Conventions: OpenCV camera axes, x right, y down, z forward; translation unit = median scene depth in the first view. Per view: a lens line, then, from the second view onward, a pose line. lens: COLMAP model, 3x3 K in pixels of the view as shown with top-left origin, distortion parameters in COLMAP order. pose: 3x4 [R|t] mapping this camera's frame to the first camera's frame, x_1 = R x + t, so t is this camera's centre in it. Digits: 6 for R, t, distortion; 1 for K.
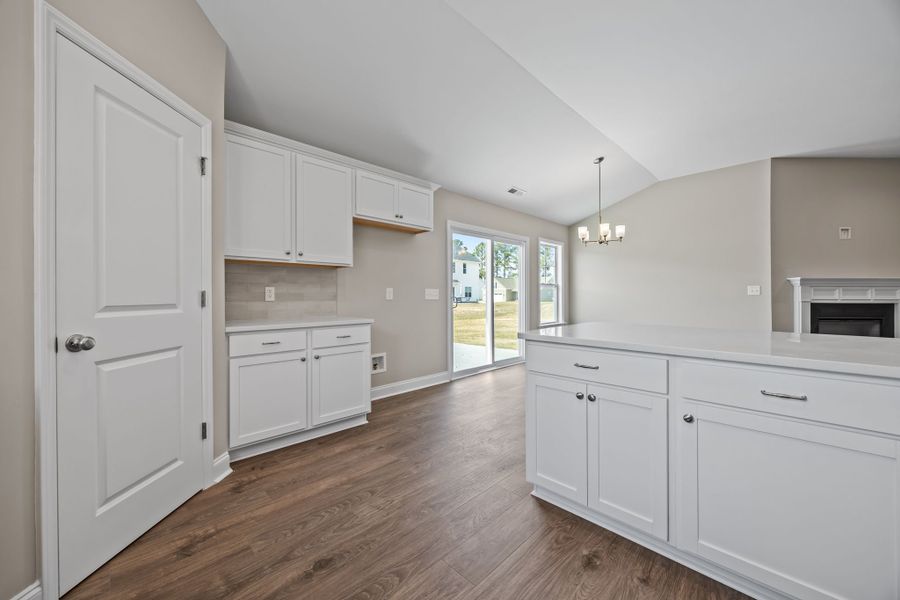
lens RADIAL K [[341.5, 0, 452.6], [0, 341.5, 295.7], [0, 0, 1]] dist [-0.004399, 0.000140]
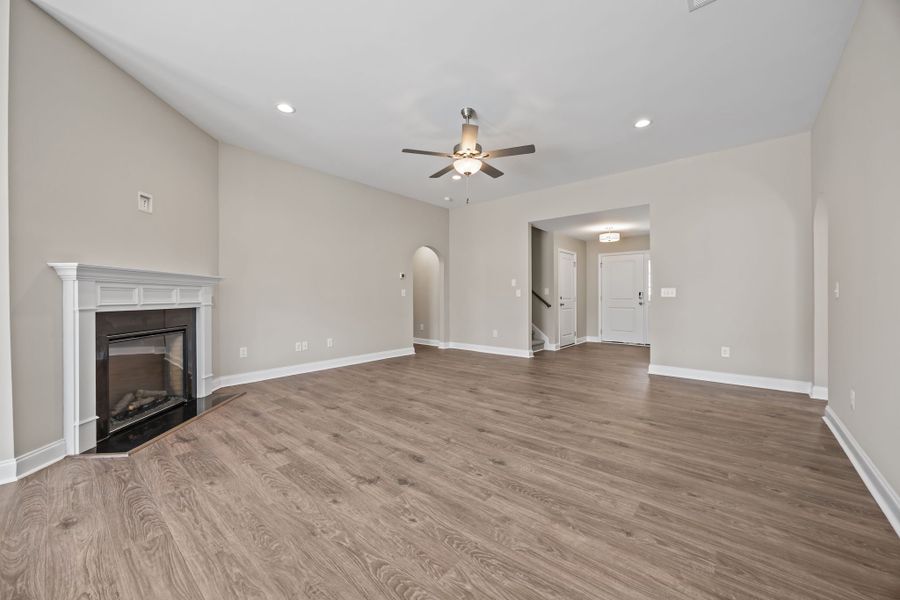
lens RADIAL K [[341.5, 0, 448.6], [0, 341.5, 297.7], [0, 0, 1]] dist [-0.004399, 0.000140]
pose [[-0.080813, -0.003947, 0.996722, 0.740991], [0.001729, 0.999990, 0.004100, -0.005047], [-0.996728, 0.002054, -0.080805, 0.766859]]
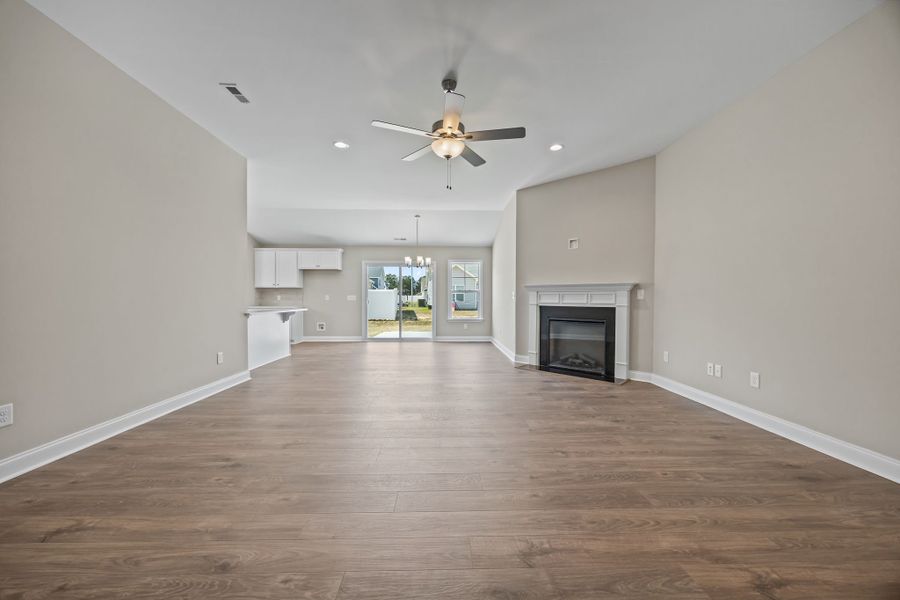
lens RADIAL K [[341.5, 0, 455.7], [0, 341.5, 300.9], [0, 0, 1]] dist [-0.004399, 0.000140]
pose [[0.734891, 0.007712, -0.678141, 2.661711], [-0.003932, 0.999967, 0.007110, -0.005199], [0.678174, -0.002559, 0.734897, -0.150738]]
